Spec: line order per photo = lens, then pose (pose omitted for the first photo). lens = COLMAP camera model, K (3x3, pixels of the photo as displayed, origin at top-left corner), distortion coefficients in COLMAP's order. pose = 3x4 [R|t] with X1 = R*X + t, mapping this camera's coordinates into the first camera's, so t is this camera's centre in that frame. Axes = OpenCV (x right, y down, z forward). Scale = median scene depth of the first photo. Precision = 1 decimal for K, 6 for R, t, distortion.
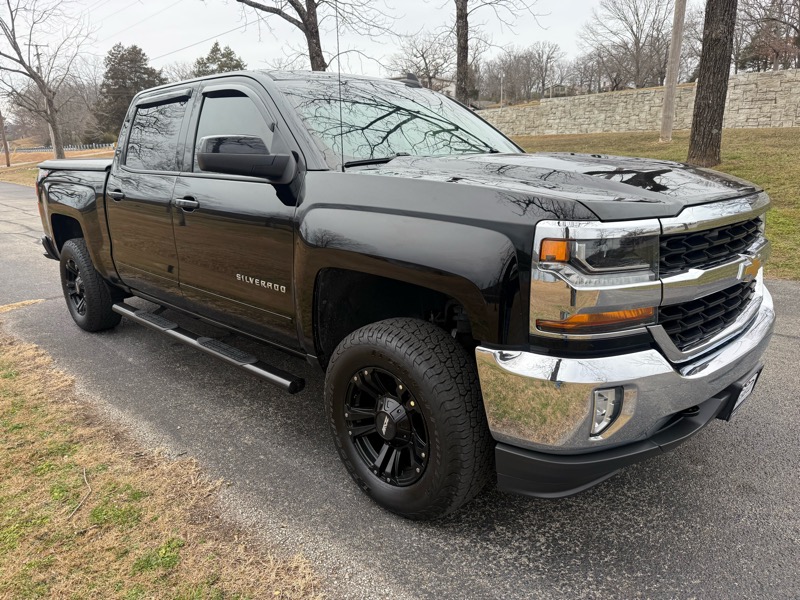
lens RADIAL K [[572.4, 0, 400.6], [0, 572.4, 309.8], [0, 0, 1]] dist [0.006244, -0.004742]
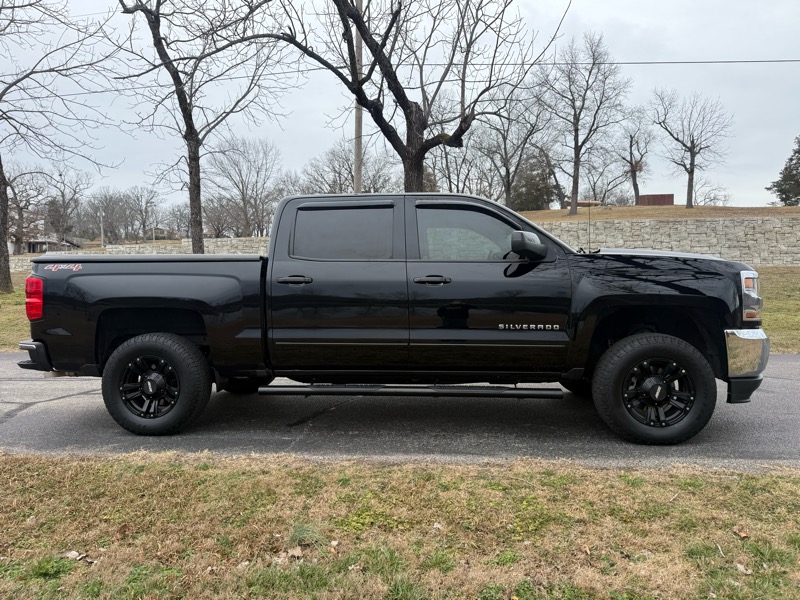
lens RADIAL K [[580.2, 0, 399.2], [0, 580.2, 289.9], [0, 0, 1]] dist [0.079140, -0.107530]
pose [[0.778700, 0.011356, 0.627293, -0.216751], [0.160570, 0.962929, -0.216759, 0.019997], [-0.606501, 0.269515, 0.748010, 0.006749]]
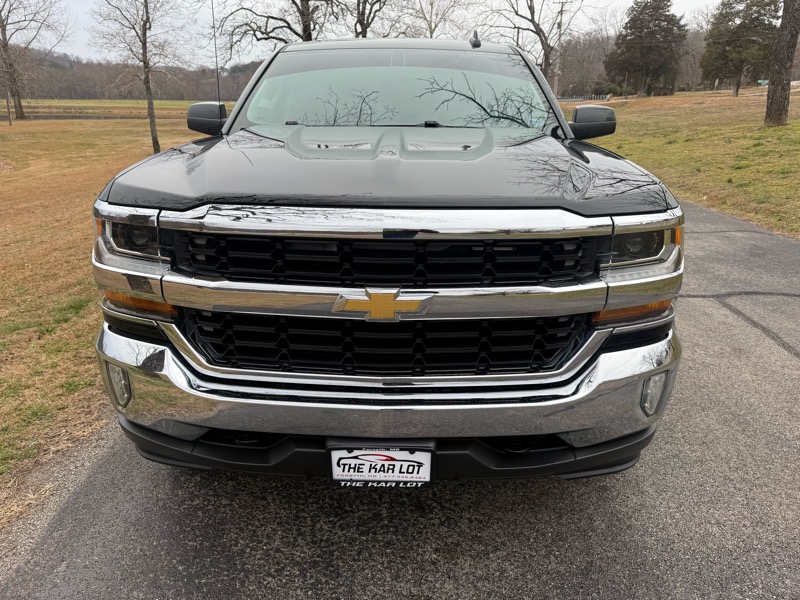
lens RADIAL K [[572.4, 0, 400.6], [0, 572.4, 309.8], [0, 0, 1]] dist [0.006244, -0.004742]
pose [[0.690411, 0.263389, -0.673764, 0.135178], [-0.210970, 0.964186, 0.160738, -0.022372], [0.691971, 0.031169, 0.721252, 0.054973]]
